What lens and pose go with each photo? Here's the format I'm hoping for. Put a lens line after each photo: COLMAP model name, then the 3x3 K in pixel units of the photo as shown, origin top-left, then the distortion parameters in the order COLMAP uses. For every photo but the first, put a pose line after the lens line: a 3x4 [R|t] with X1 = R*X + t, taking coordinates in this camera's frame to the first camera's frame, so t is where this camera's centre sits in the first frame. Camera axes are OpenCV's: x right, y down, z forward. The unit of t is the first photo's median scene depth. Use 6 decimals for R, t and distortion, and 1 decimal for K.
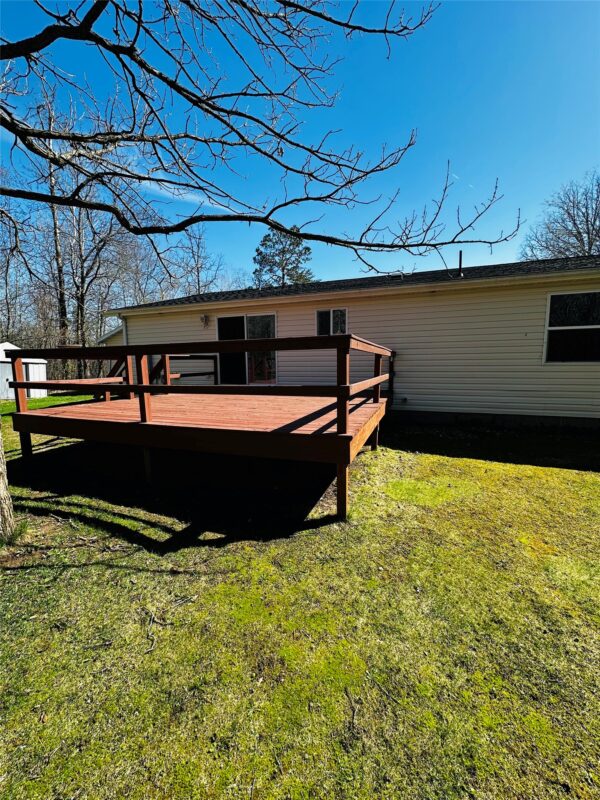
lens RADIAL K [[311.9, 0, 300.0], [0, 311.9, 400.0], [0, 0, 1]] dist [-0.010699, 0.000127]
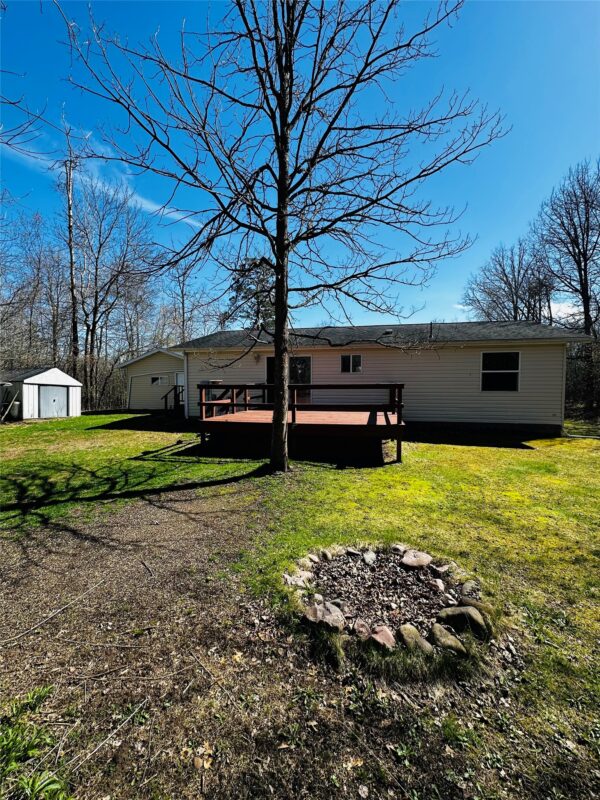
lens RADIAL K [[319.1, 0, 300.0], [0, 319.1, 400.0], [0, 0, 1]] dist [-0.003850, 0.000210]
pose [[0.991487, 0.000931, 0.130199, -0.478414], [0.007538, 0.997887, -0.064540, 0.037261], [-0.129984, 0.064972, 0.989385, -0.678777]]
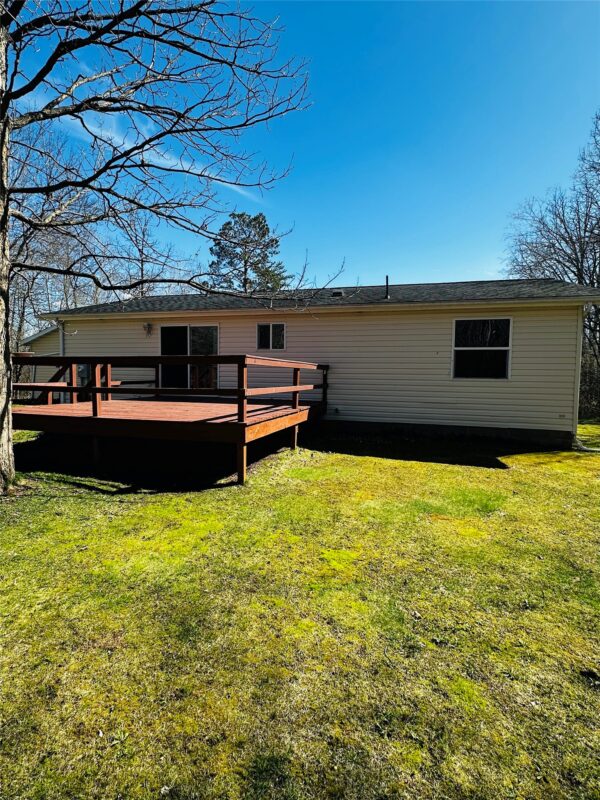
lens RADIAL K [[394.2, 0, 300.0], [0, 394.2, 400.0], [0, 0, 1]] dist [-0.026042, 0.000343]
pose [[0.996655, 0.019375, 0.079394, 0.132298], [-0.015098, 0.998421, -0.054110, 0.050469], [-0.080317, 0.052730, 0.995374, -0.429921]]
